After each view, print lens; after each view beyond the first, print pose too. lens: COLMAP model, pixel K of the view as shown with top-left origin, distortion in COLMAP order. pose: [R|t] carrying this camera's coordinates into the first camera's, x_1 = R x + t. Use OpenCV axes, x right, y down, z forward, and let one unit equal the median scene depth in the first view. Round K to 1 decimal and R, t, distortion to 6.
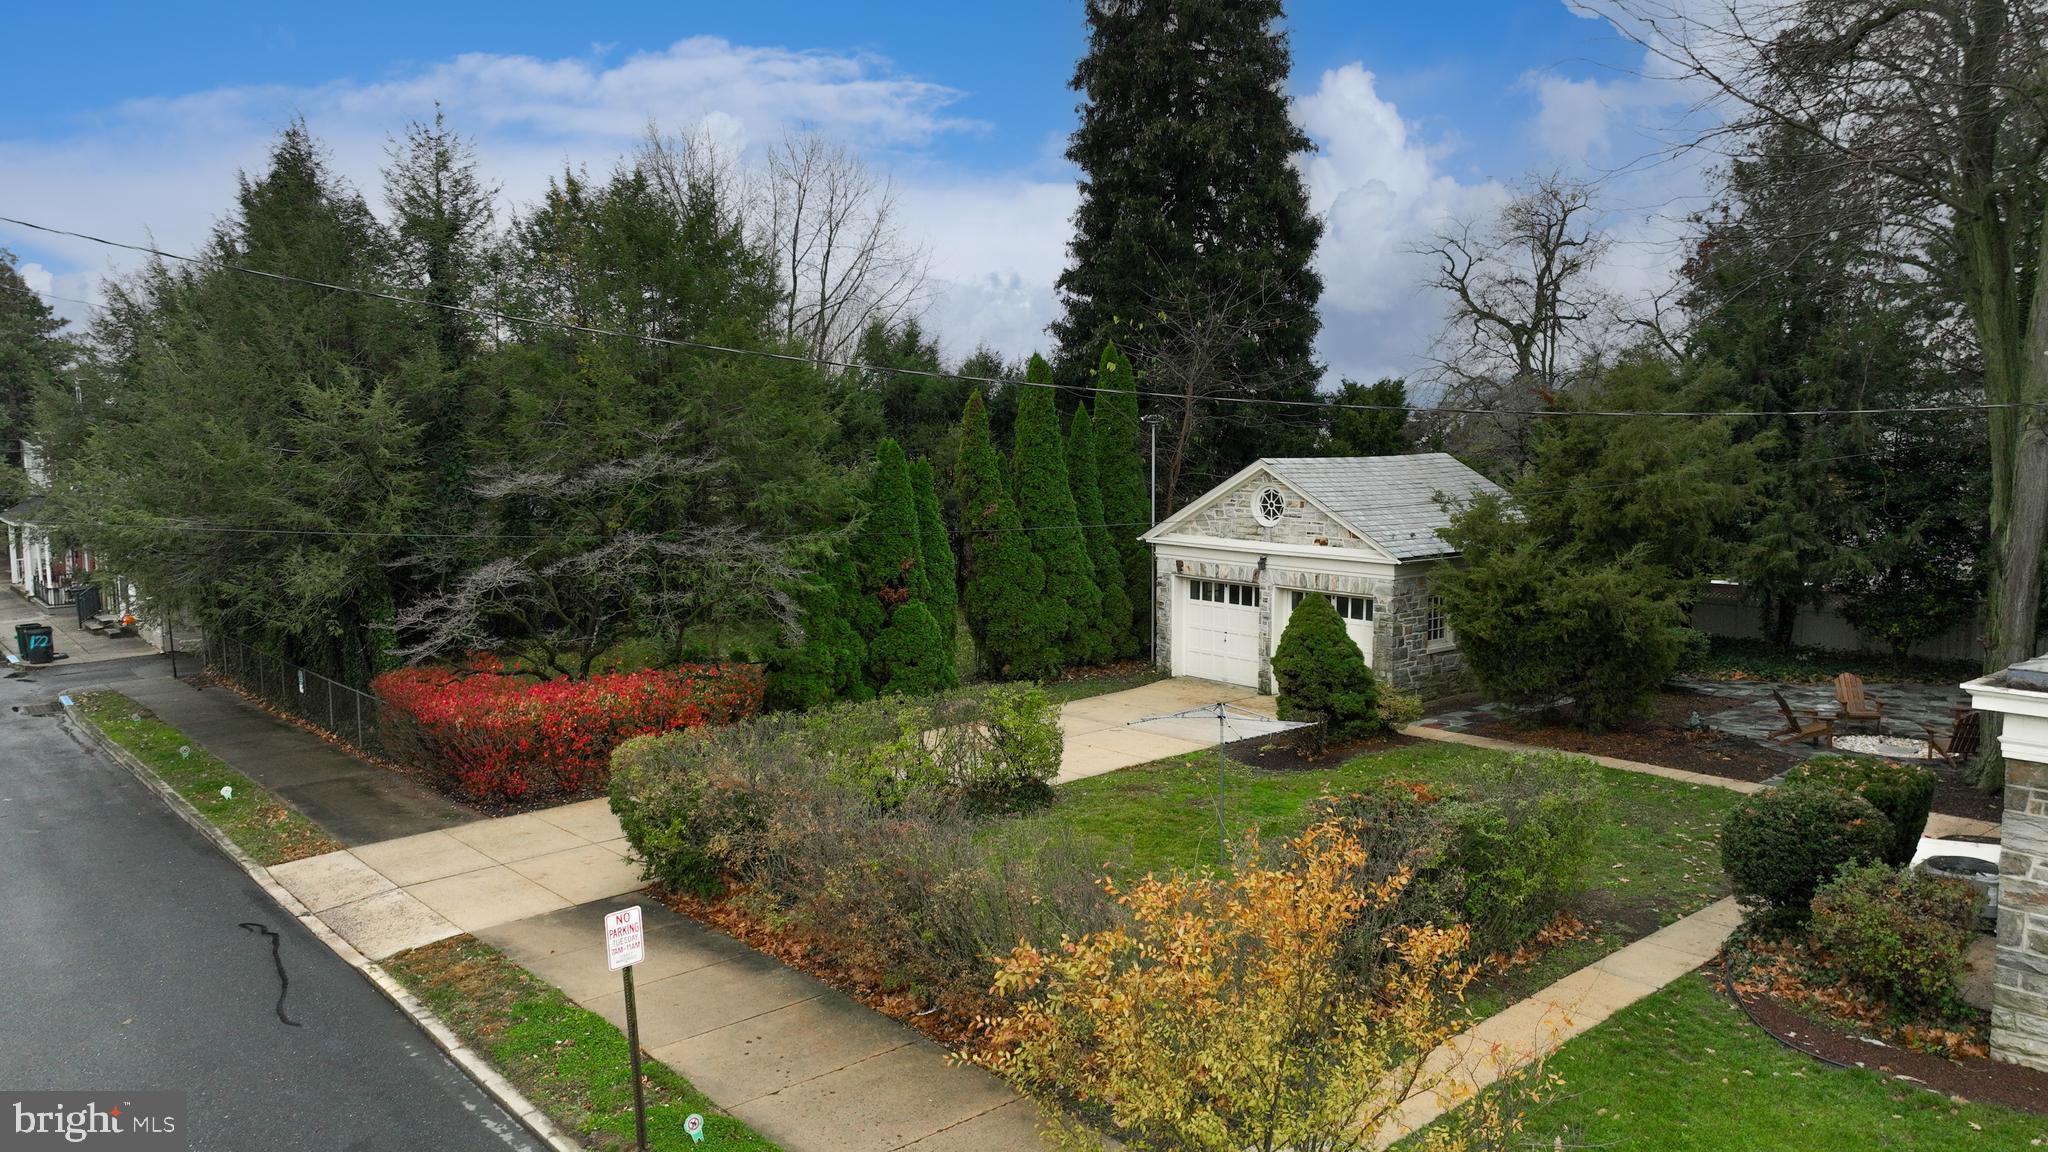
lens RADIAL K [[1439.2, 0, 1027.6], [0, 1439.2, 577.3], [0, 0, 1]] dist [-0.004274, 0.023915]
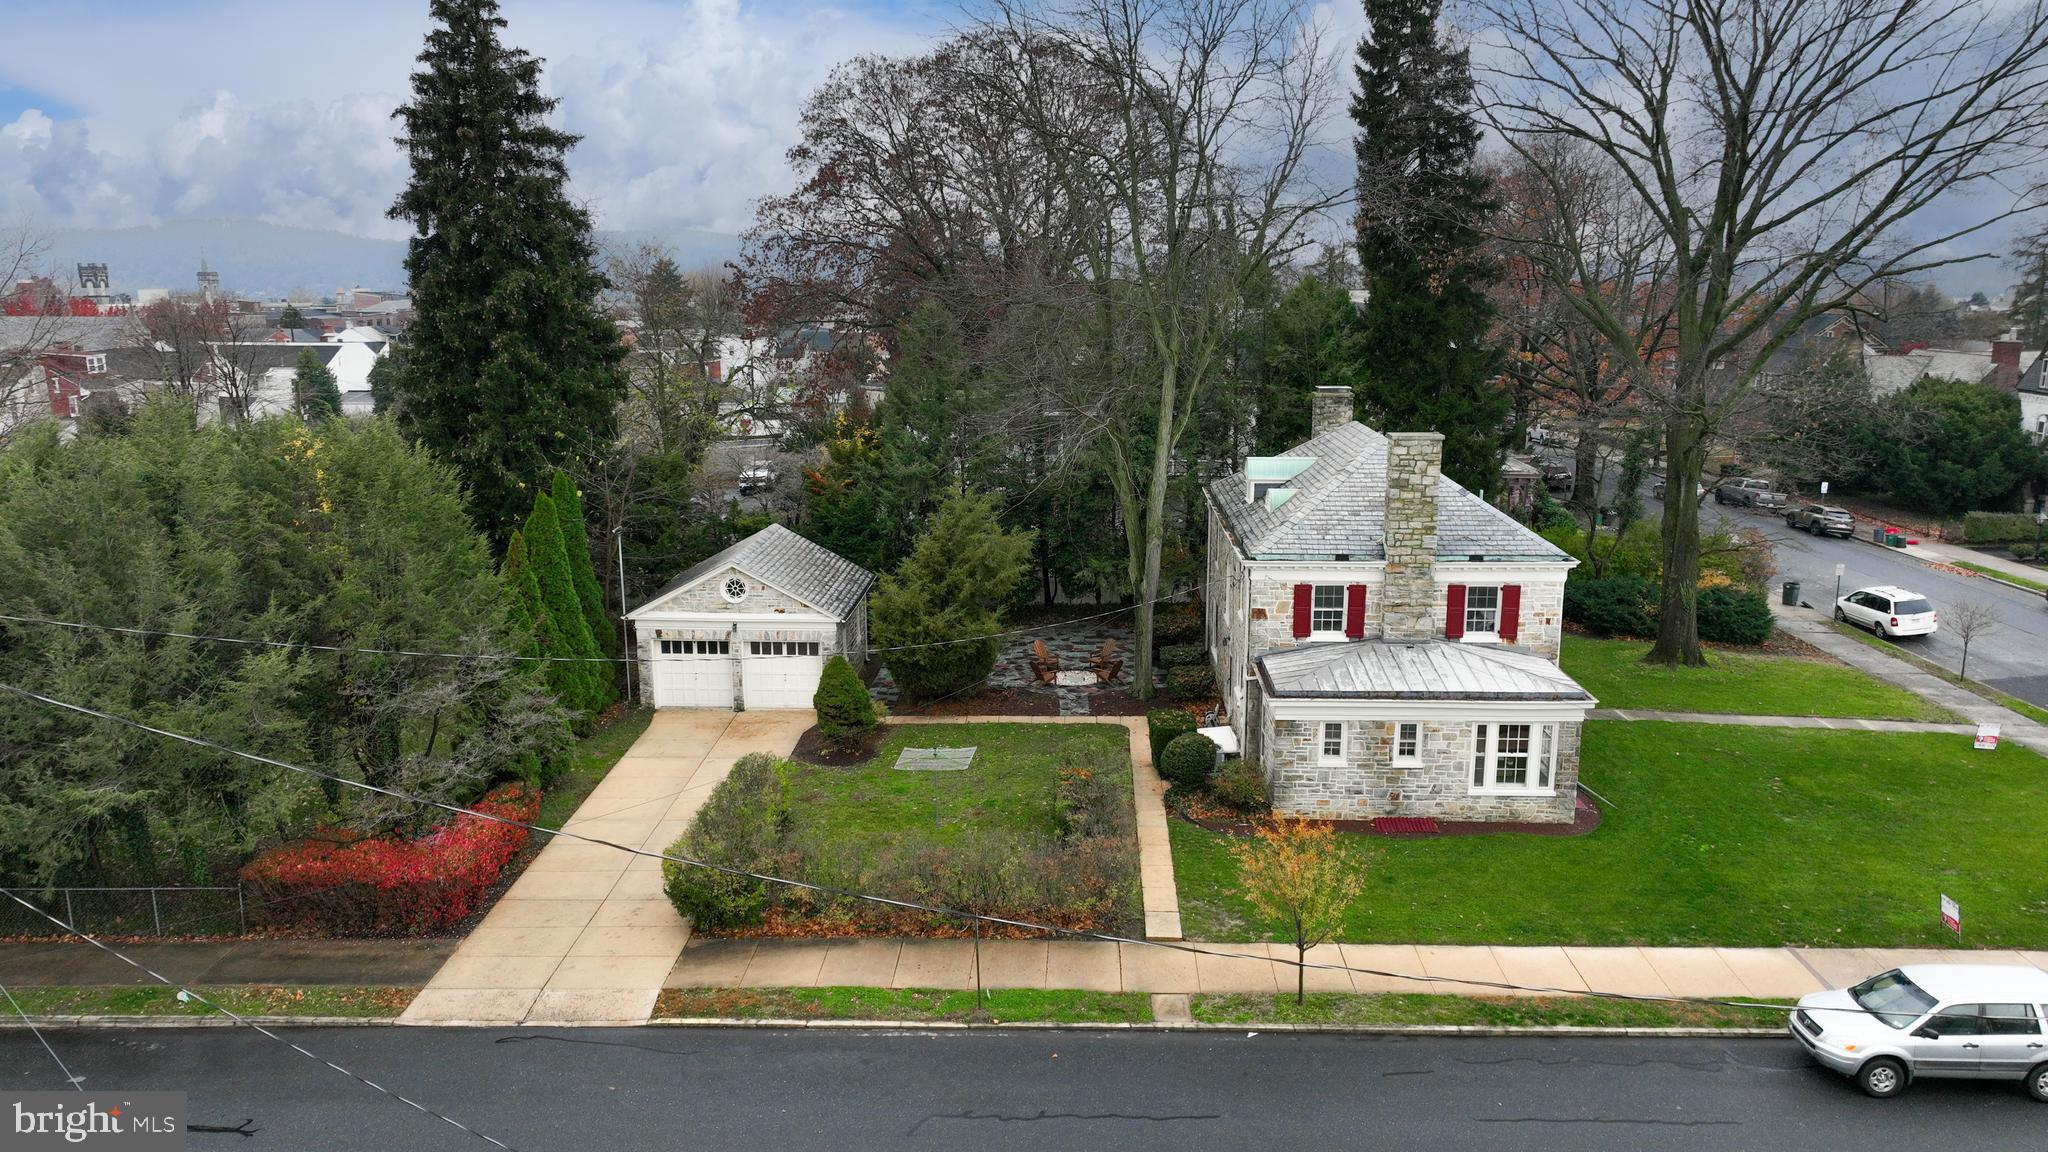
lens RADIAL K [[1439.3, 0, 1024.0], [0, 1439.3, 576.0], [0, 0, 1]] dist [0.009037, 0.001274]
pose [[0.680981, -0.148837, 0.717017, -0.879836], [0.075266, 0.988168, 0.133638, -0.302194], [-0.728423, -0.037038, 0.684126, -0.318065]]
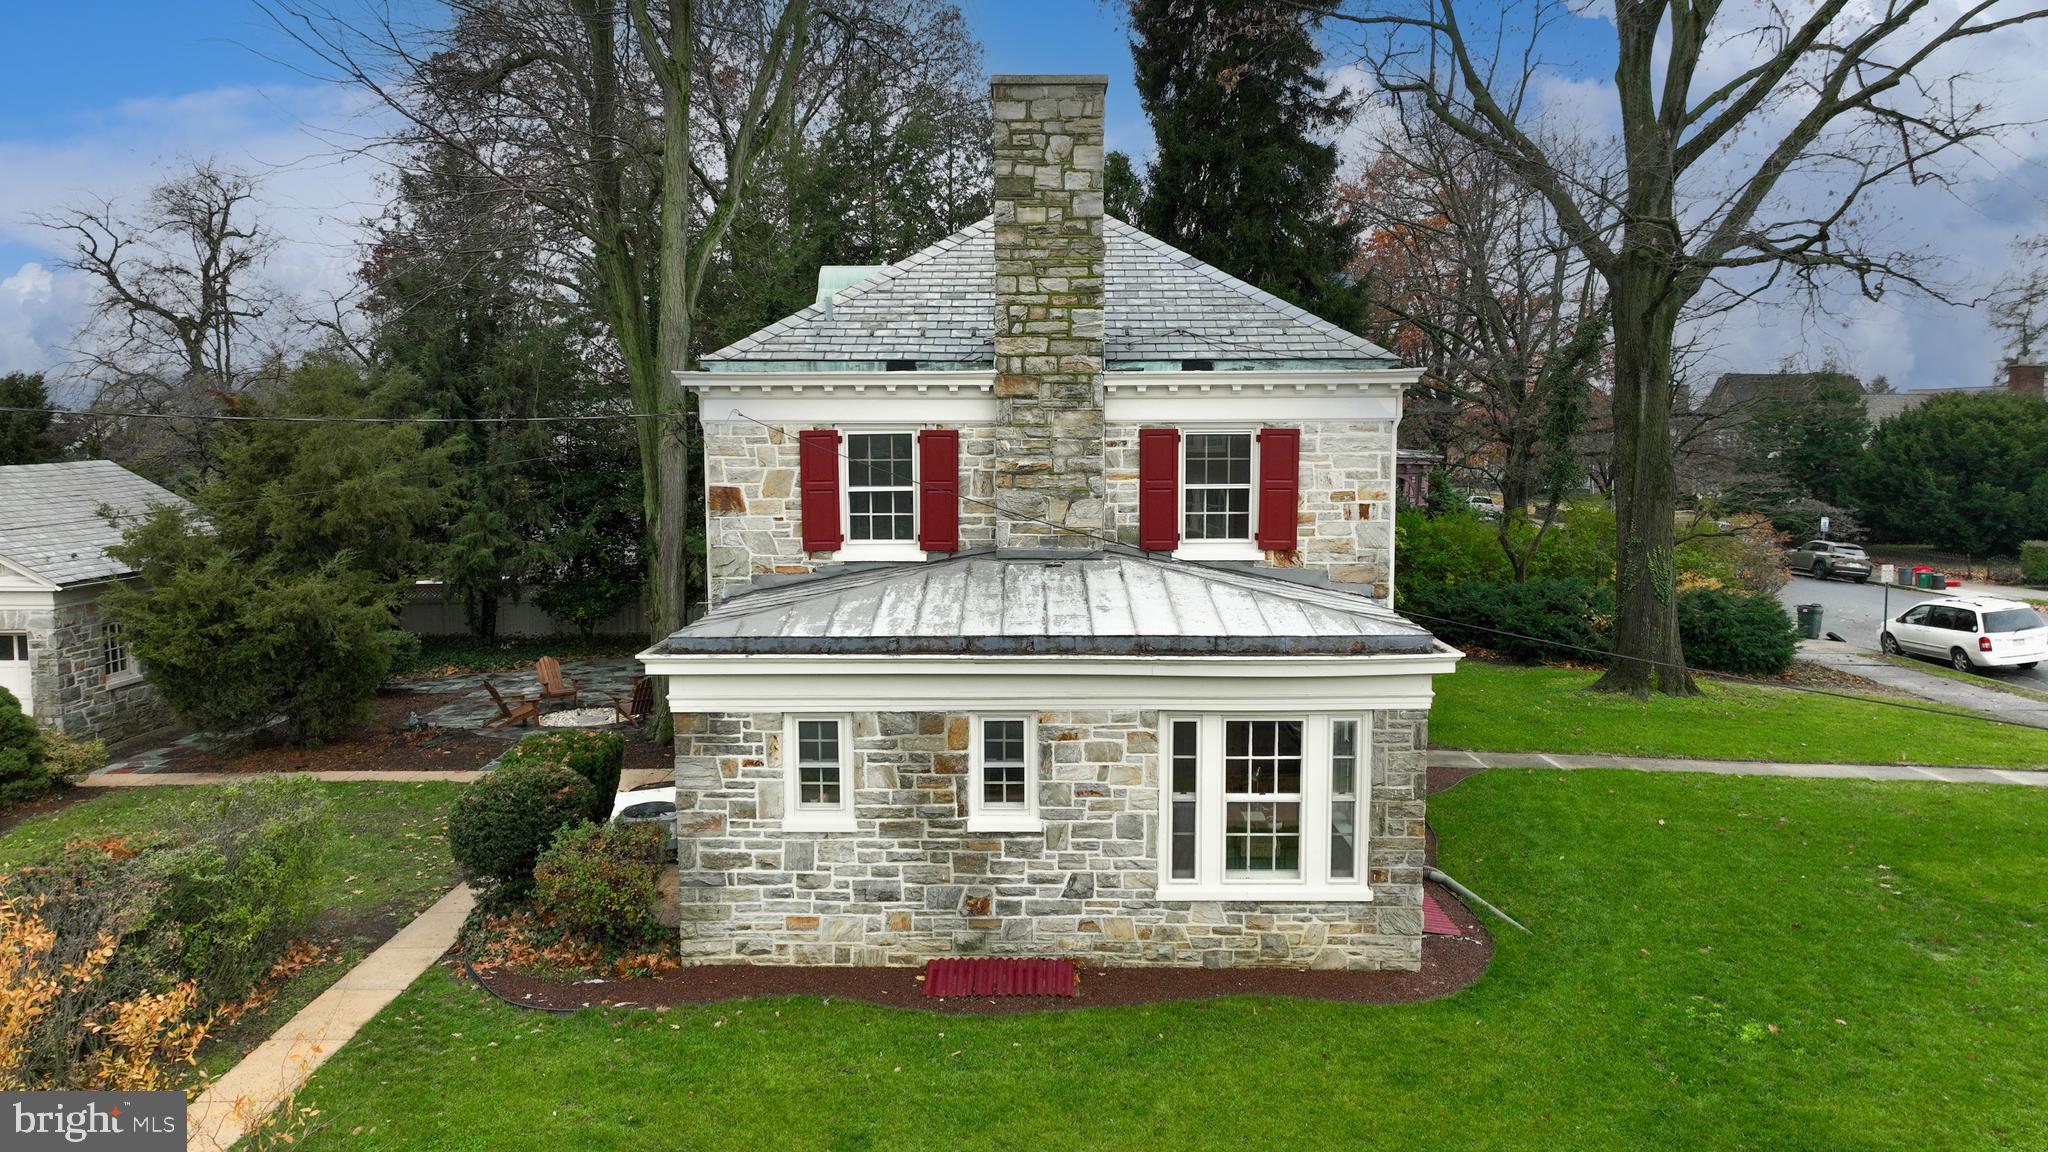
lens RADIAL K [[1439.3, 0, 1024.0], [0, 1439.3, 576.0], [0, 0, 1]] dist [0.009037, 0.001274]
pose [[0.662779, -0.073684, 0.745181, -0.002156], [0.076246, 0.996615, 0.030731, -0.000546], [-0.744923, 0.036450, 0.666154, -0.003084]]
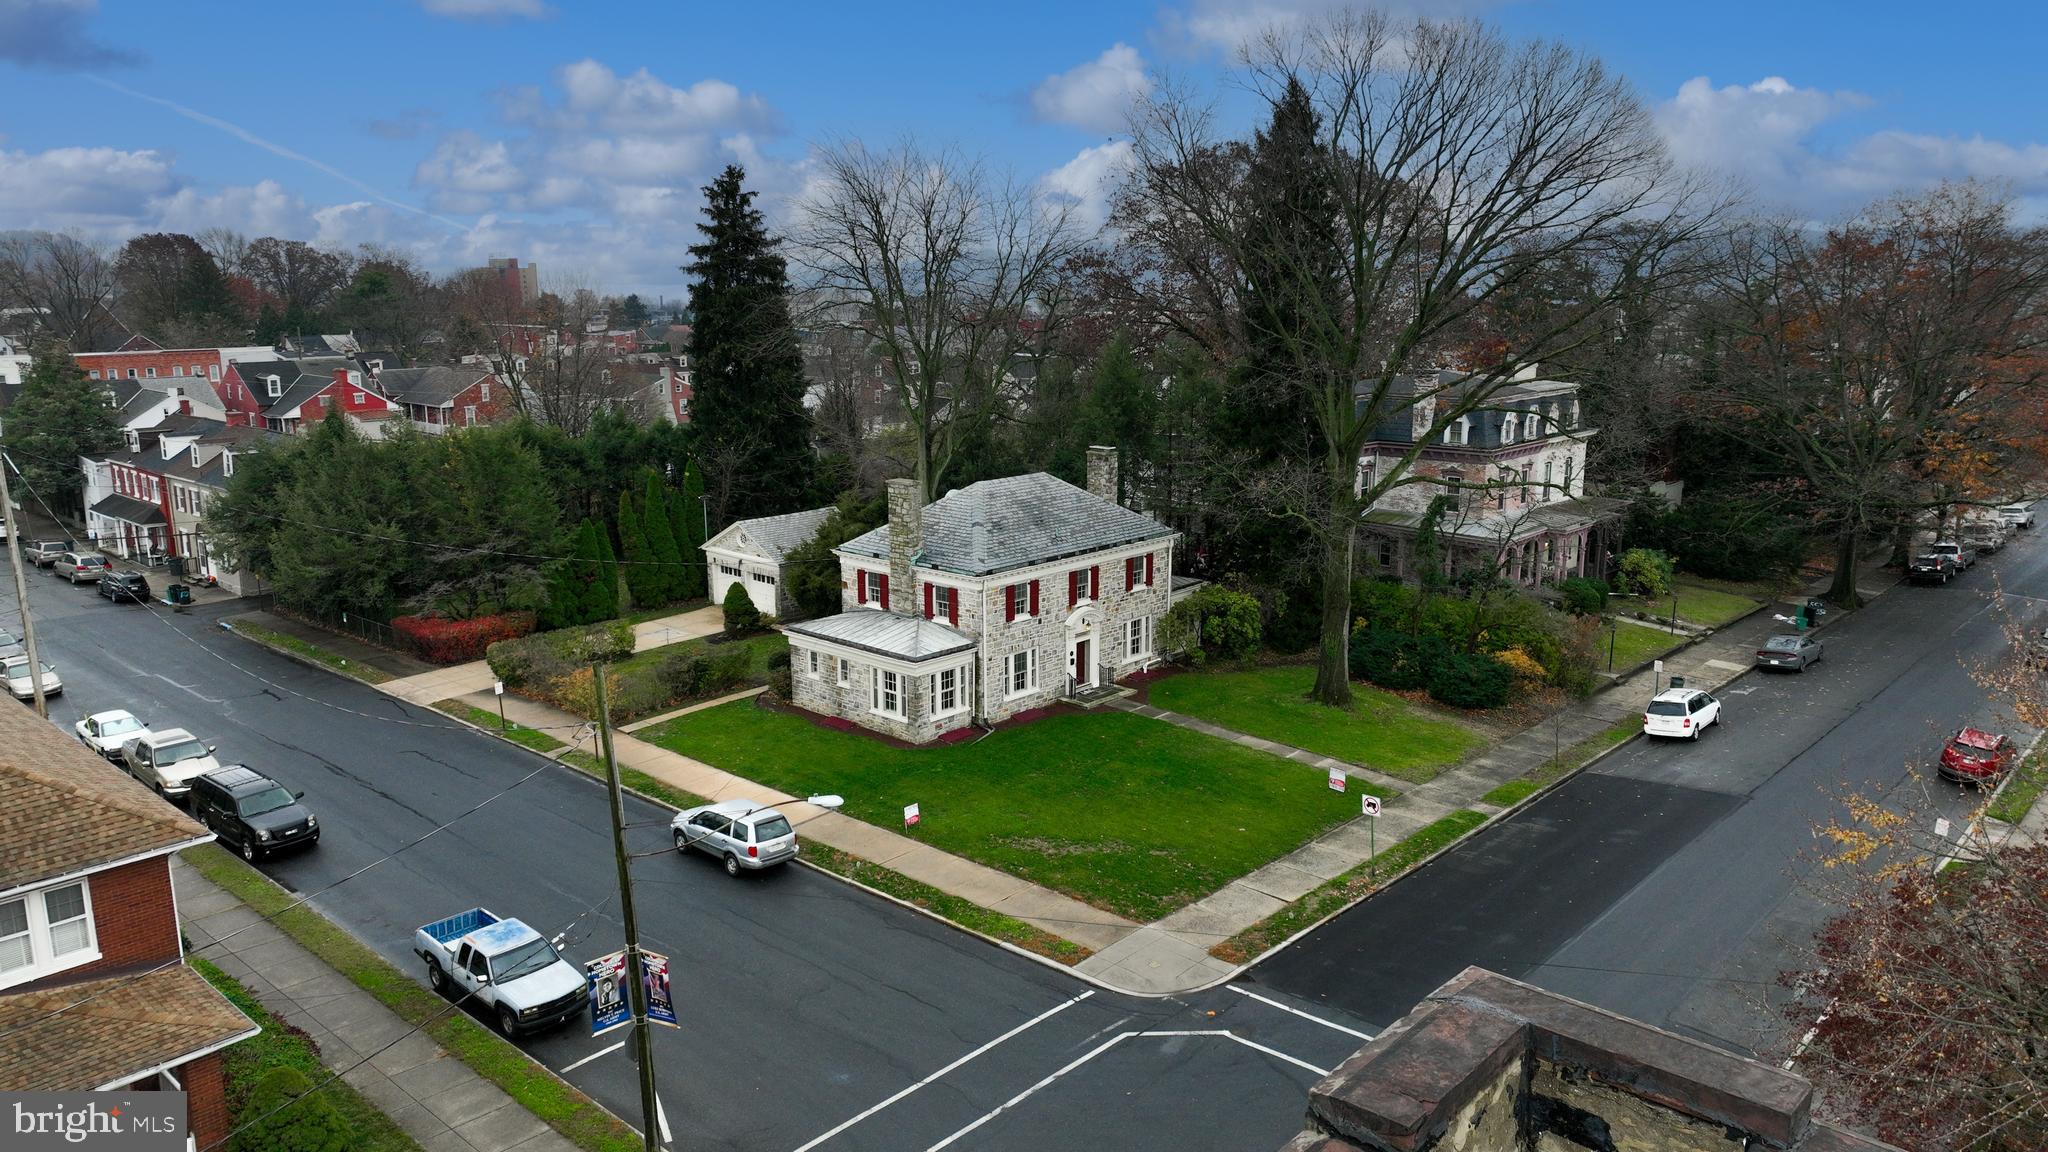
lens RADIAL K [[1439.2, 0, 1027.6], [0, 1439.2, 577.3], [0, 0, 1]] dist [-0.004274, 0.023915]
pose [[0.992948, -0.021855, 0.116518, 0.460281], [0.009649, 0.994498, 0.104306, -0.301168], [-0.118157, -0.102447, 0.987696, -1.950312]]
